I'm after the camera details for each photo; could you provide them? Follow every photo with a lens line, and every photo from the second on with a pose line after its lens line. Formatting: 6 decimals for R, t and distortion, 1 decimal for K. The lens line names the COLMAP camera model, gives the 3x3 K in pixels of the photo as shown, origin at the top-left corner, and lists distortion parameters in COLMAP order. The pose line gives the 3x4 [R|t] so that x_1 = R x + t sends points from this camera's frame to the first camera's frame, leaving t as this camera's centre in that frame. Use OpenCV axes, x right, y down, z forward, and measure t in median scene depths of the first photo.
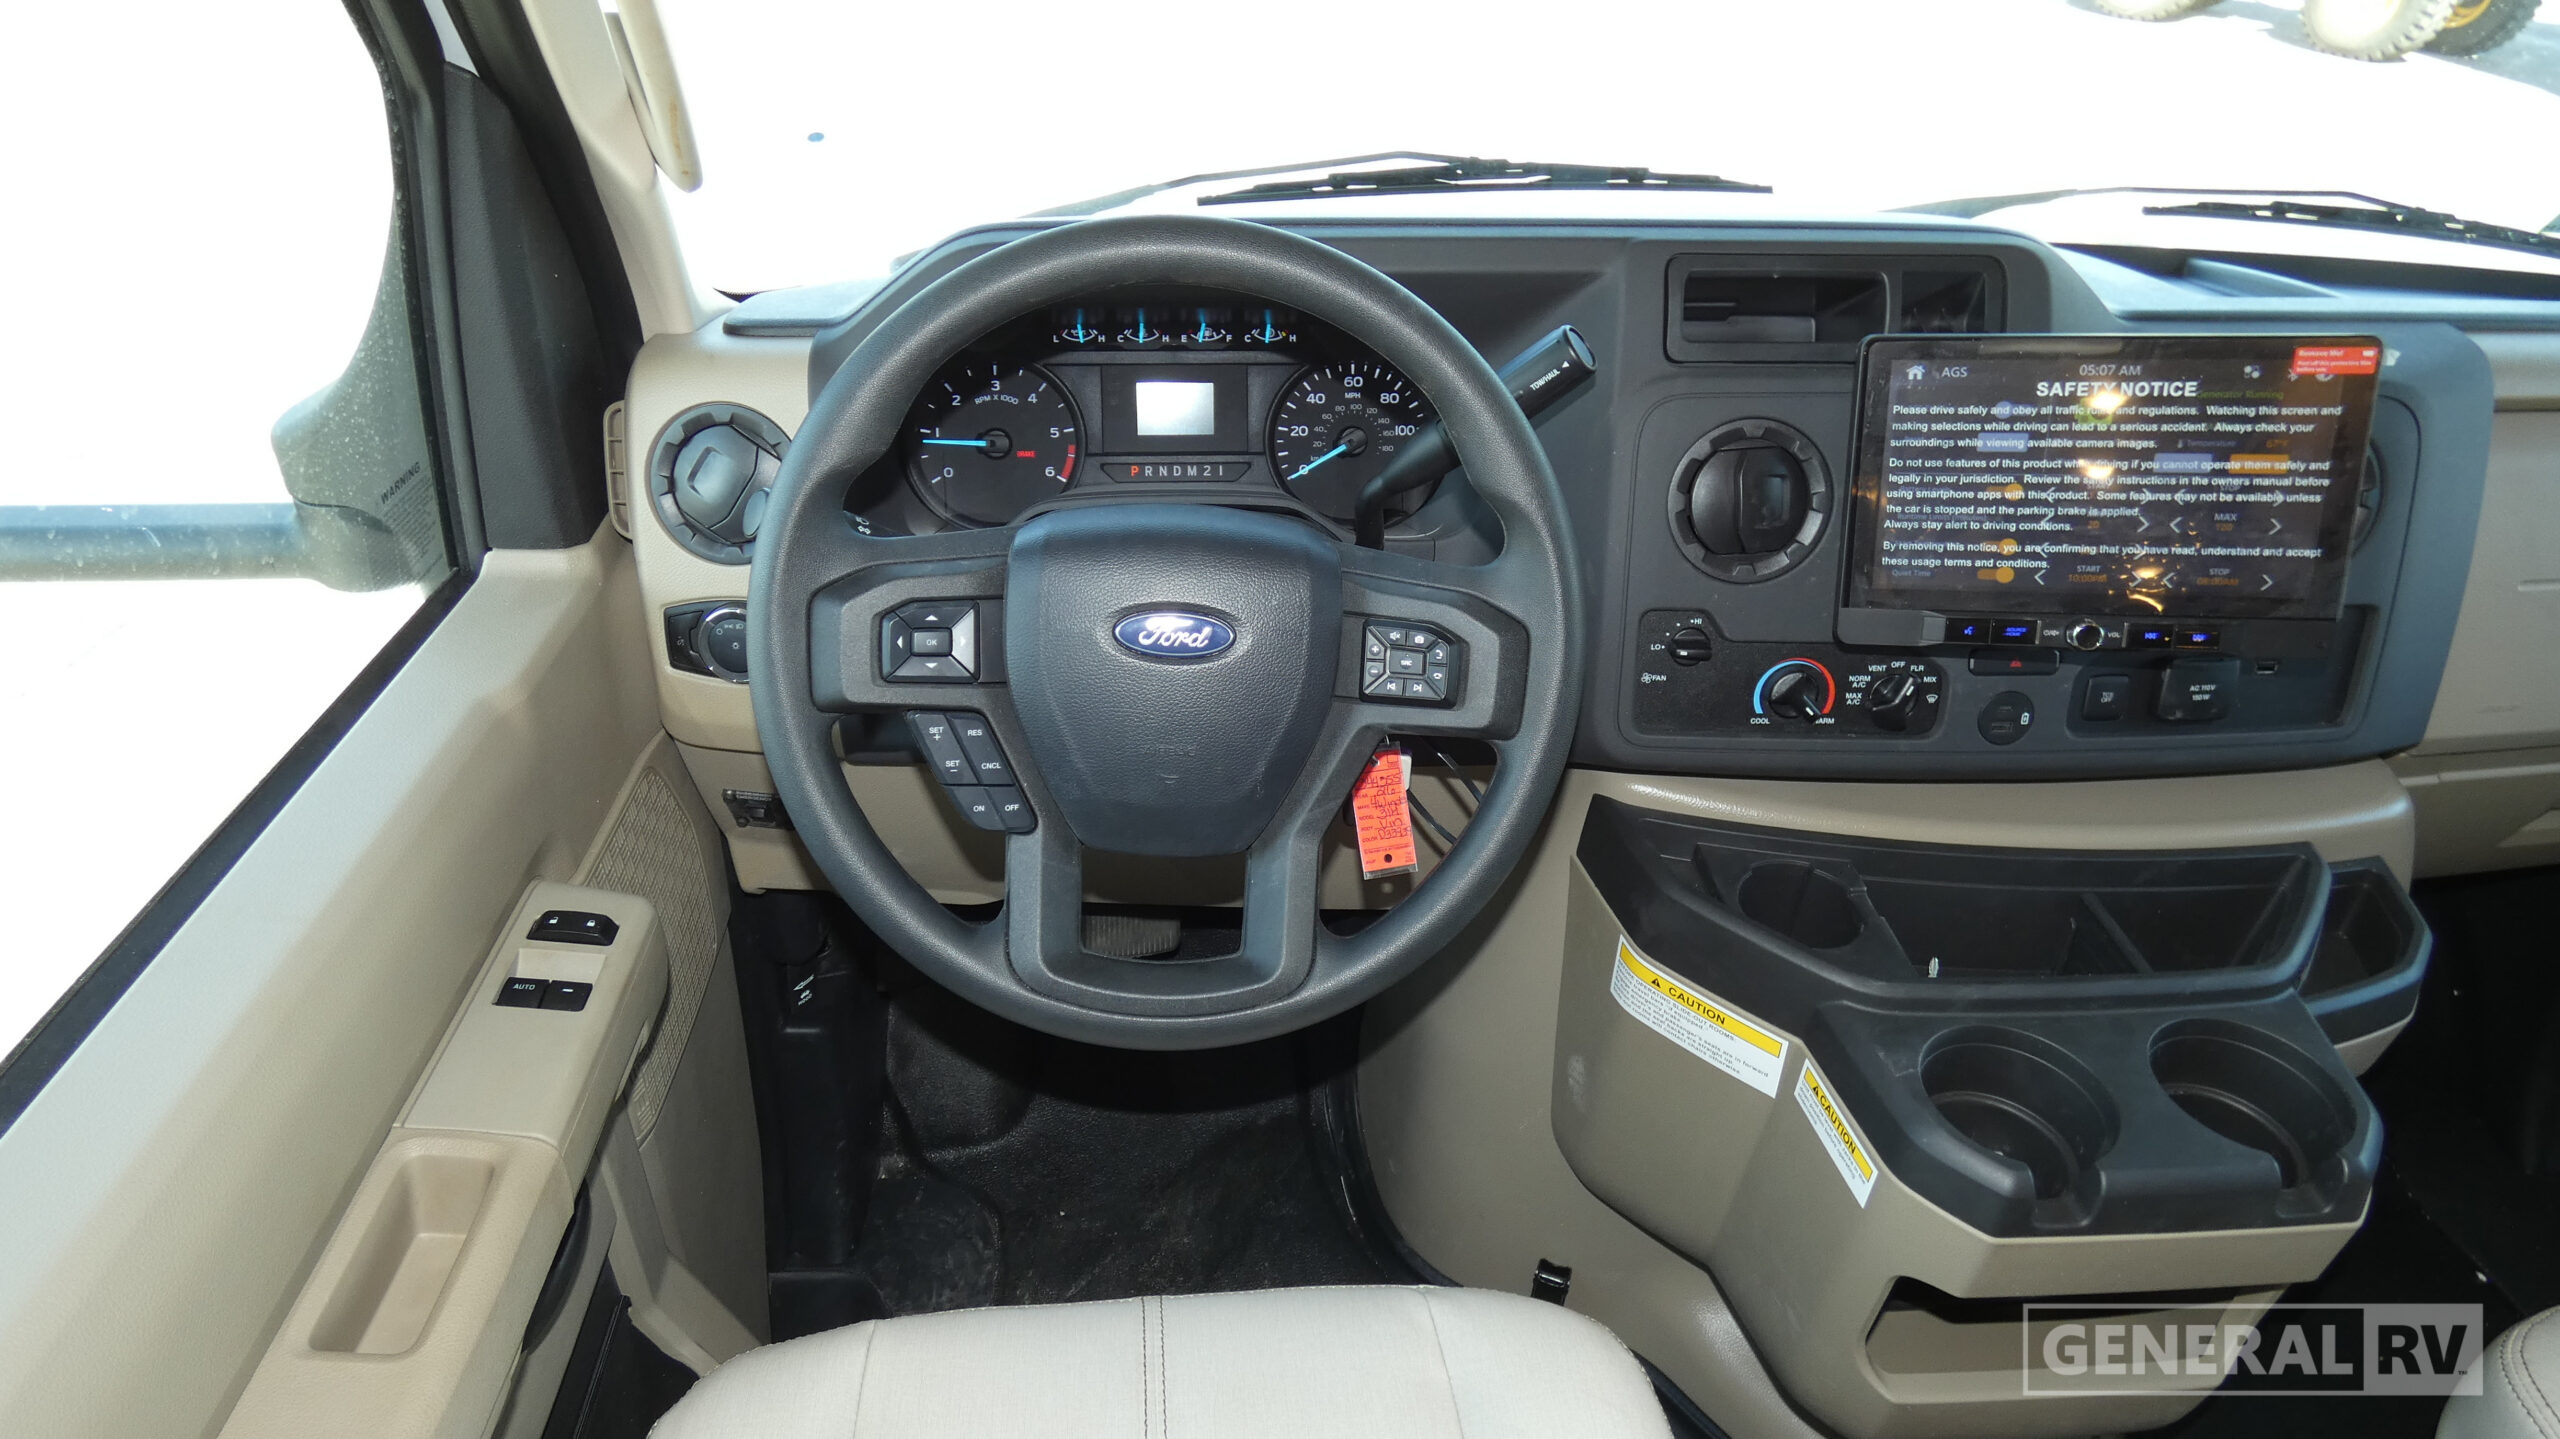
lens RADIAL K [[1545.8, 0, 1280.0], [0, 1545.8, 719.5], [0, 0, 1]] dist [-0.002572, -0.004599]
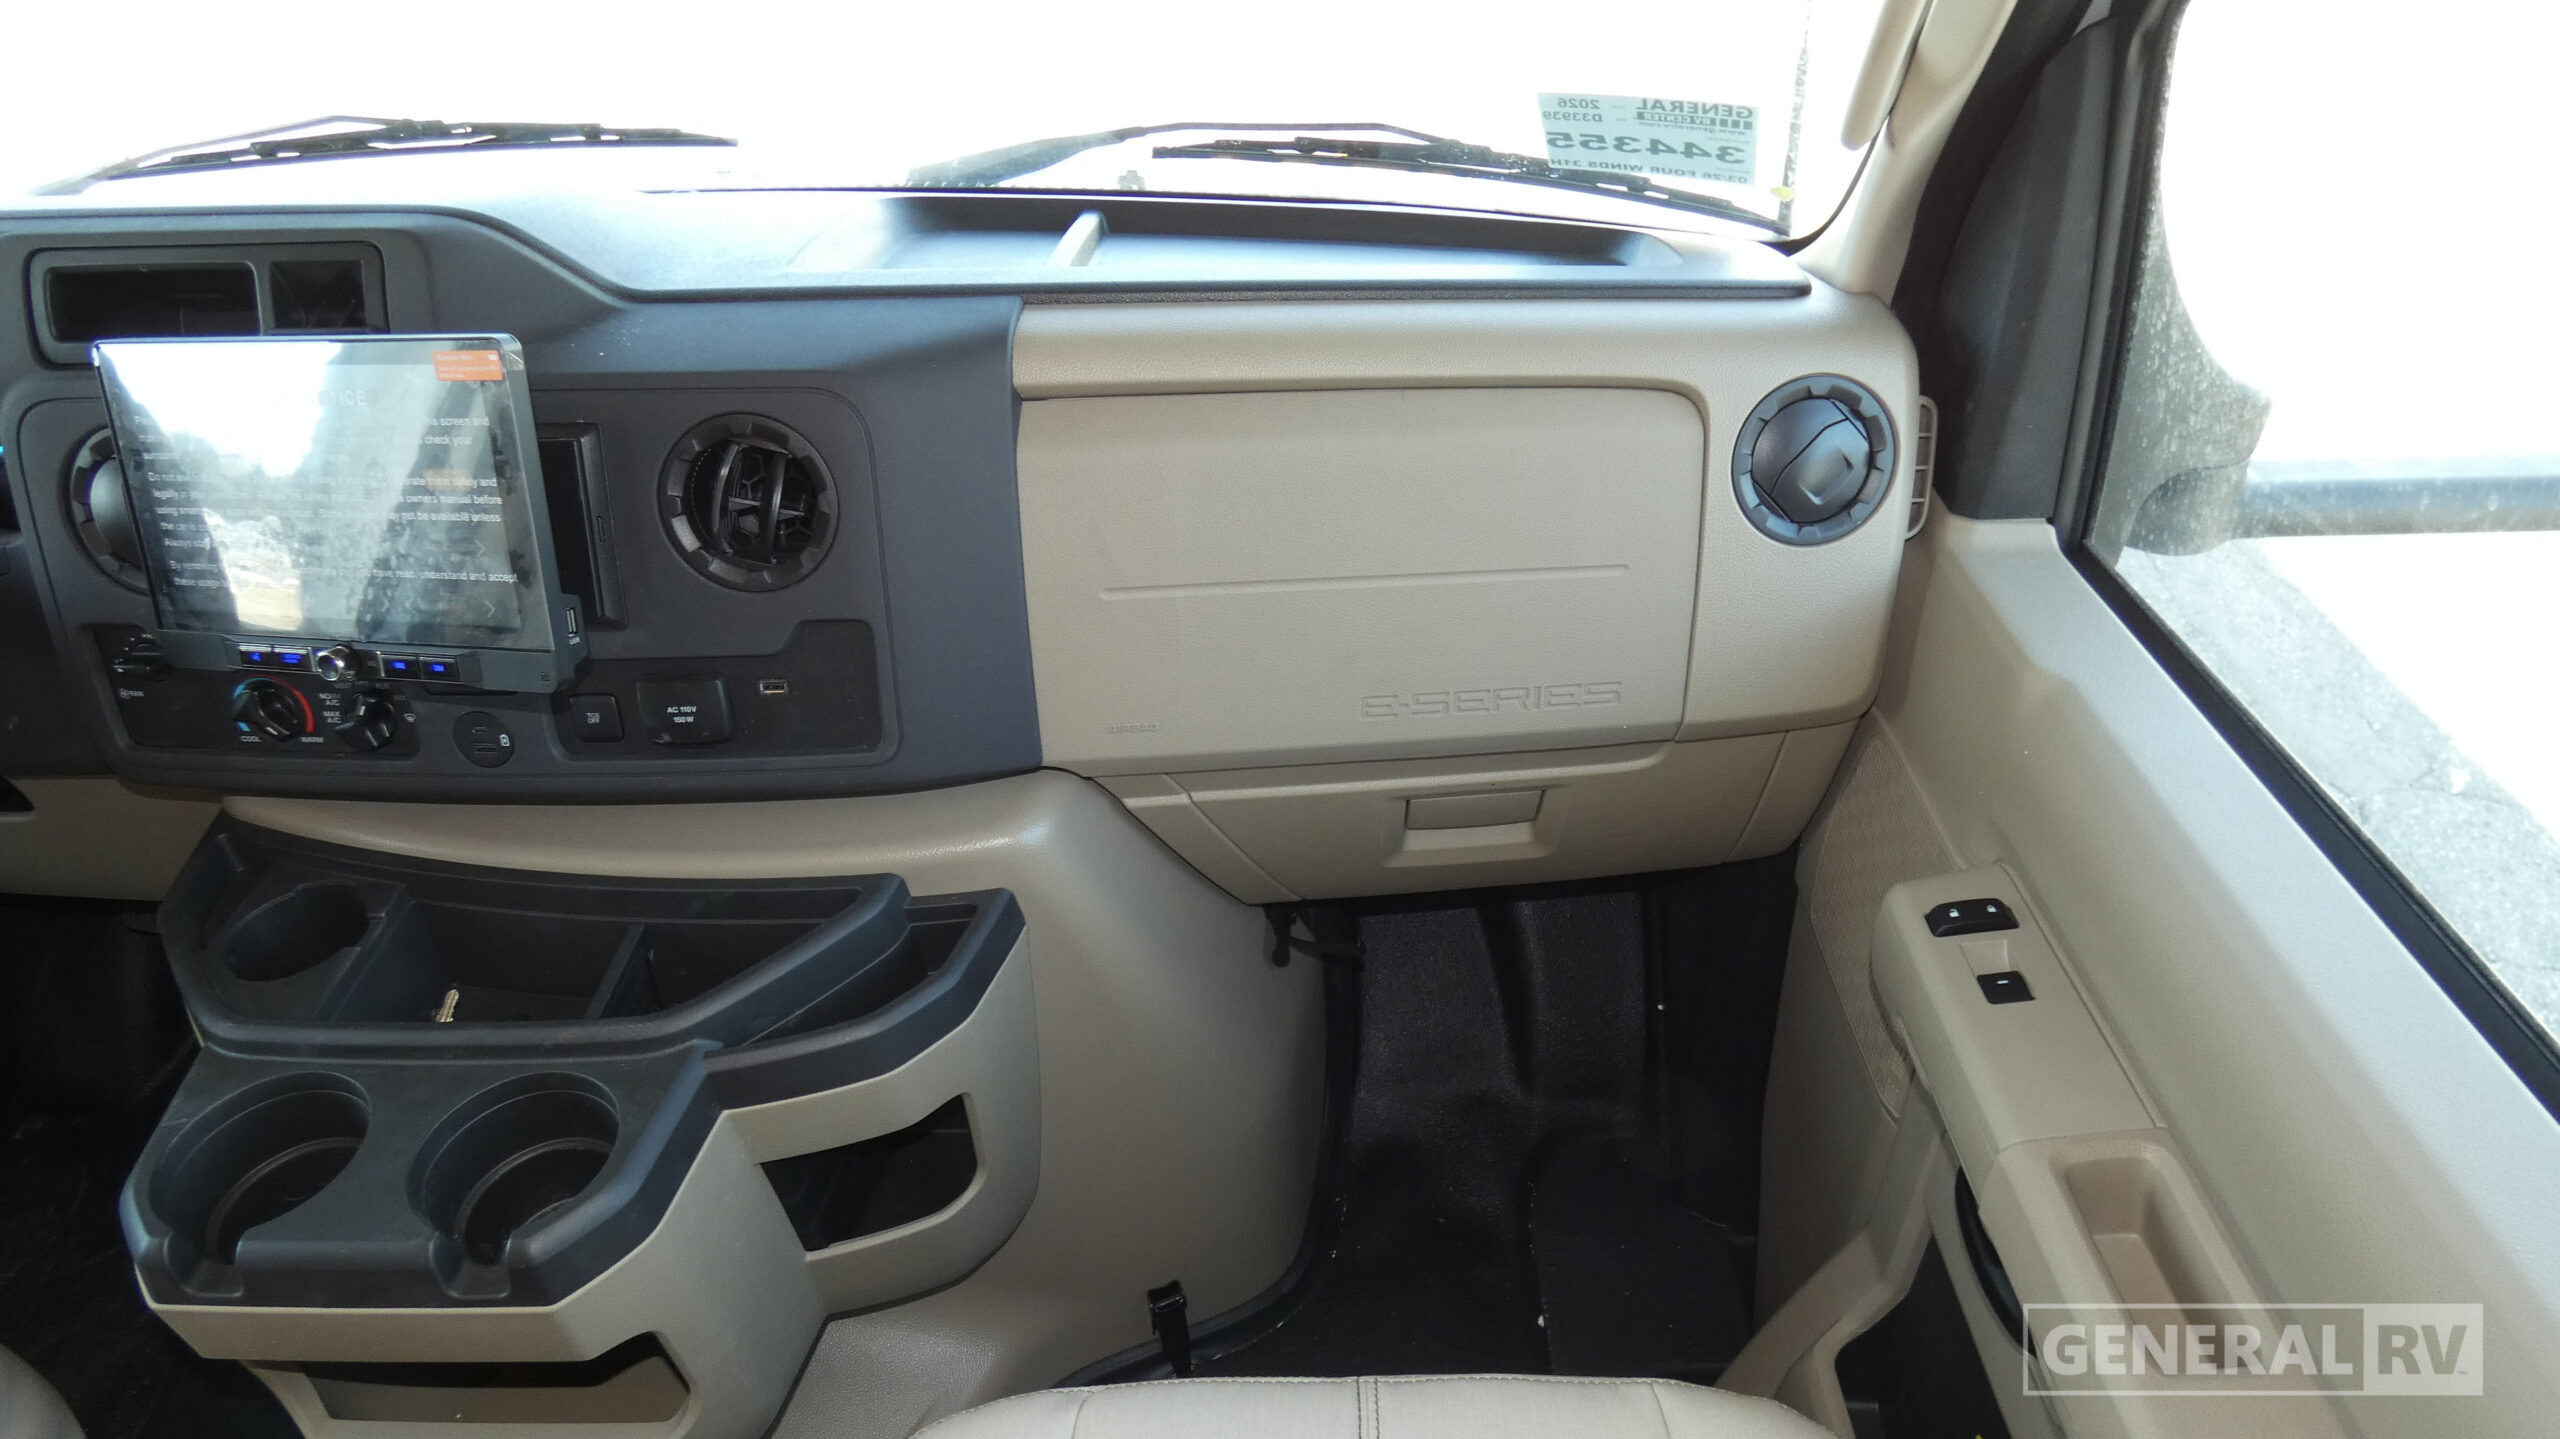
lens RADIAL K [[1545.8, 0, 1280.0], [0, 1545.8, 719.5], [0, 0, 1]] dist [-0.002572, -0.004599]
pose [[0.994639, 0.011069, -0.102815, 0.994094], [-0.005572, 0.998547, 0.053602, -0.062537], [0.103259, -0.052741, 0.993255, 0.118966]]
